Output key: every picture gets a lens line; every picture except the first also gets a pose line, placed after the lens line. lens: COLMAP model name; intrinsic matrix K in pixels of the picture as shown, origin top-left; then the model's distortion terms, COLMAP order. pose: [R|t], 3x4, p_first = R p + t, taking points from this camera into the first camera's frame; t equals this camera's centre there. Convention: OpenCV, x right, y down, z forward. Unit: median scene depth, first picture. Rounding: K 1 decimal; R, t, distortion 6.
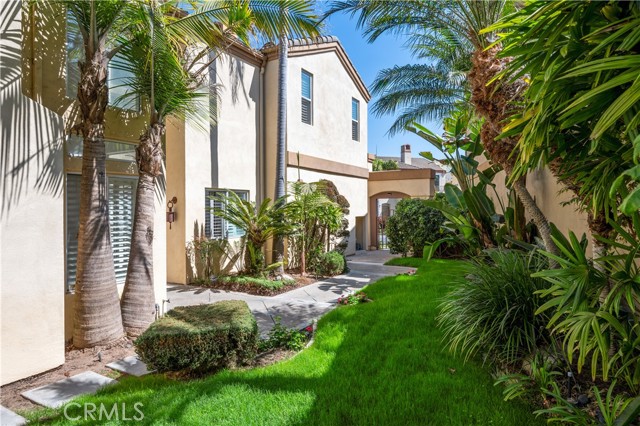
lens RADIAL K [[389.3, 0, 320.1], [0, 389.3, 210.3], [0, 0, 1]] dist [-0.006033, -0.000458]
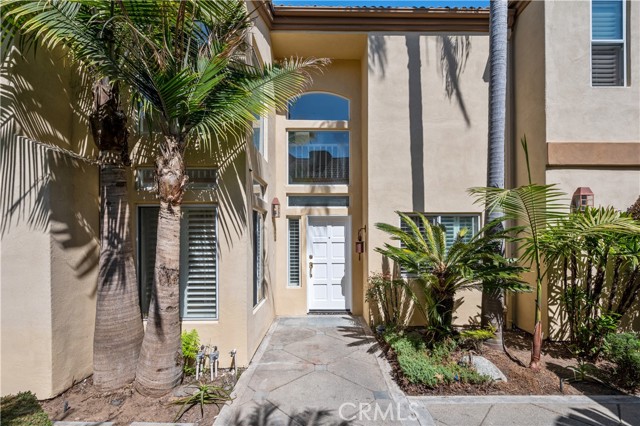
lens RADIAL K [[294.9, 0, 319.5], [0, 294.9, 228.7], [0, 0, 1]] dist [0.000537, 0.000506]
pose [[0.500583, -0.007580, -0.865655, 0.139972], [-0.006668, 0.999898, -0.012611, -0.013931], [0.865663, 0.012085, 0.500482, 0.504719]]
